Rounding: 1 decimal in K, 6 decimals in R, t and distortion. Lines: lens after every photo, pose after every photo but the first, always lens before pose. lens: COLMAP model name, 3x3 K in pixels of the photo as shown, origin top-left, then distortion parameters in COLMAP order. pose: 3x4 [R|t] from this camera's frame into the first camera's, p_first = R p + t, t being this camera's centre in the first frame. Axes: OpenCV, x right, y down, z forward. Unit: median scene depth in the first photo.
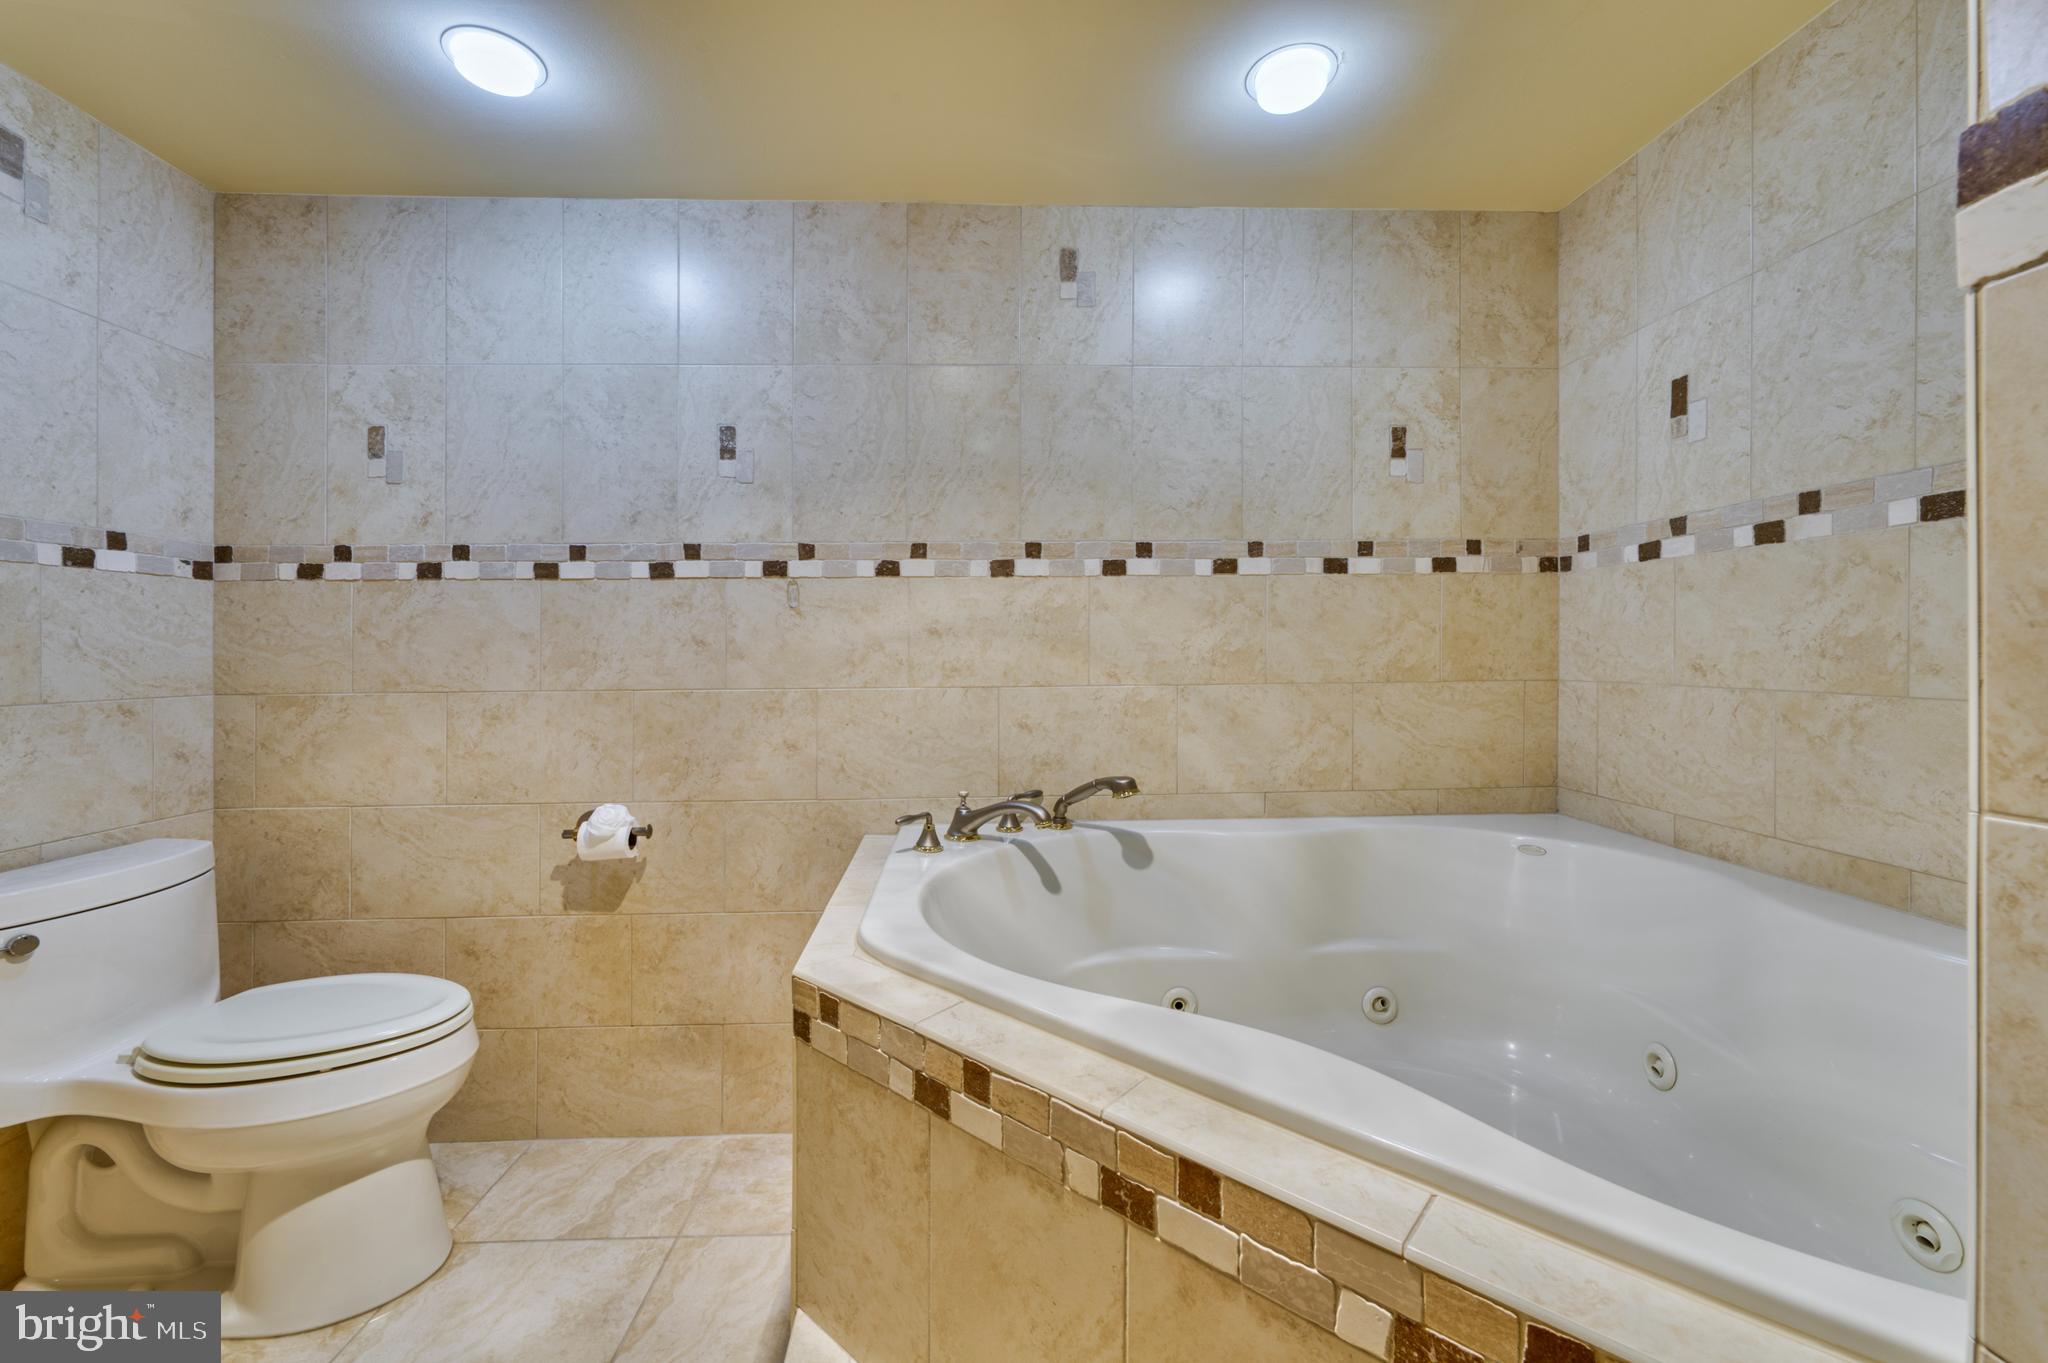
lens RADIAL K [[819.9, 0, 1027.5], [0, 819.9, 658.9], [0, 0, 1]] dist [-0.000184, 0.000217]
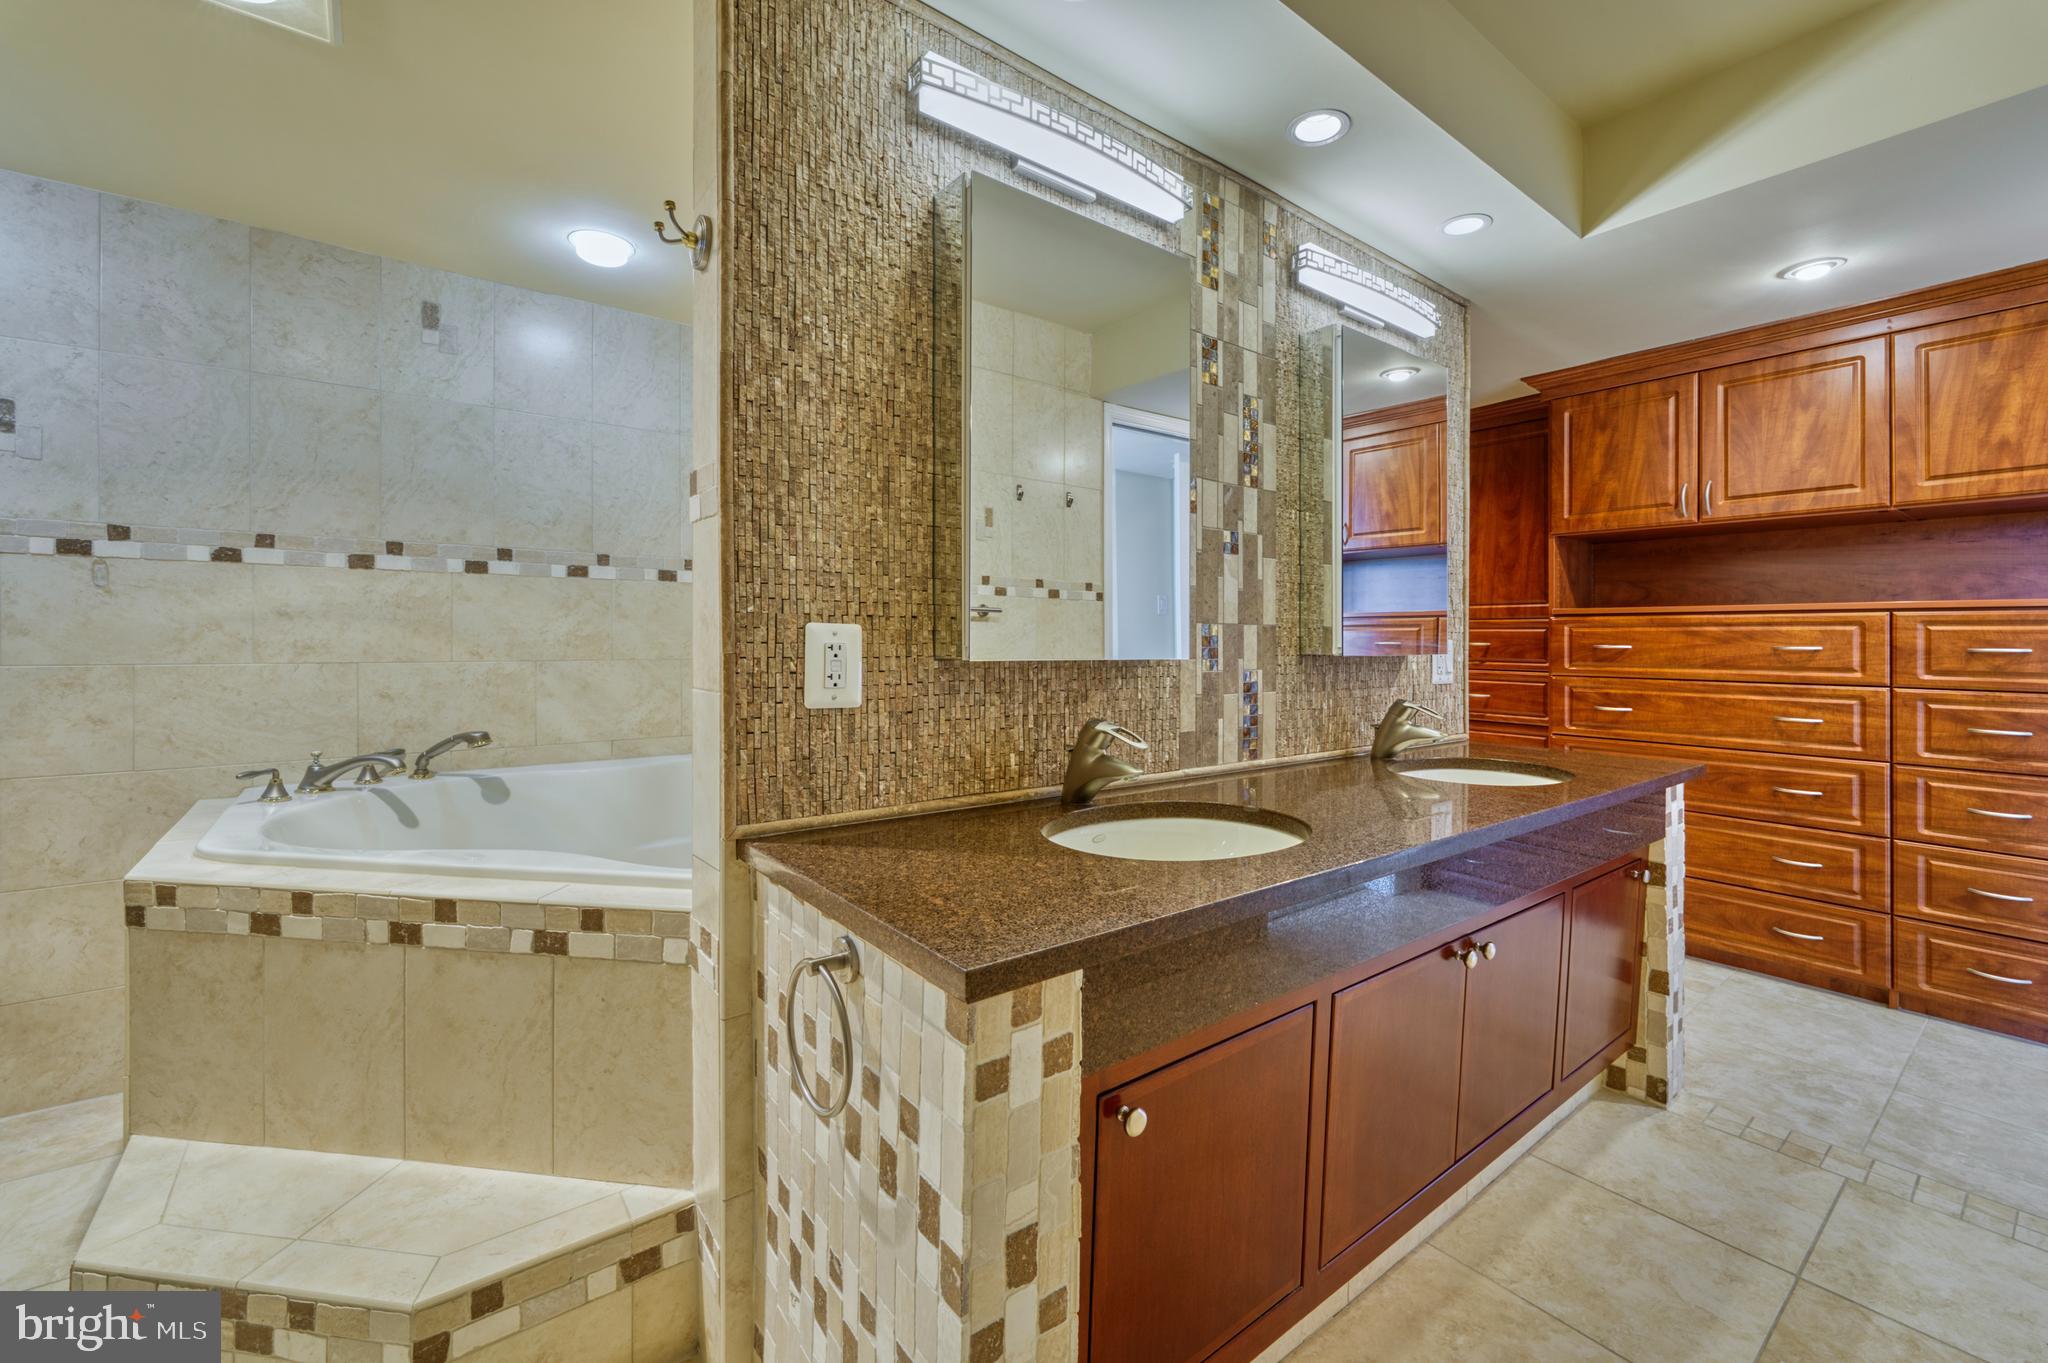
lens RADIAL K [[819.9, 0, 1027.5], [0, 819.9, 658.9], [0, 0, 1]] dist [-0.000184, 0.000217]
pose [[0.824623, 0.000530, 0.565682, 0.092088], [-0.010026, 0.999856, 0.013680, 0.003083], [-0.565594, -0.016953, 0.824510, -0.510563]]
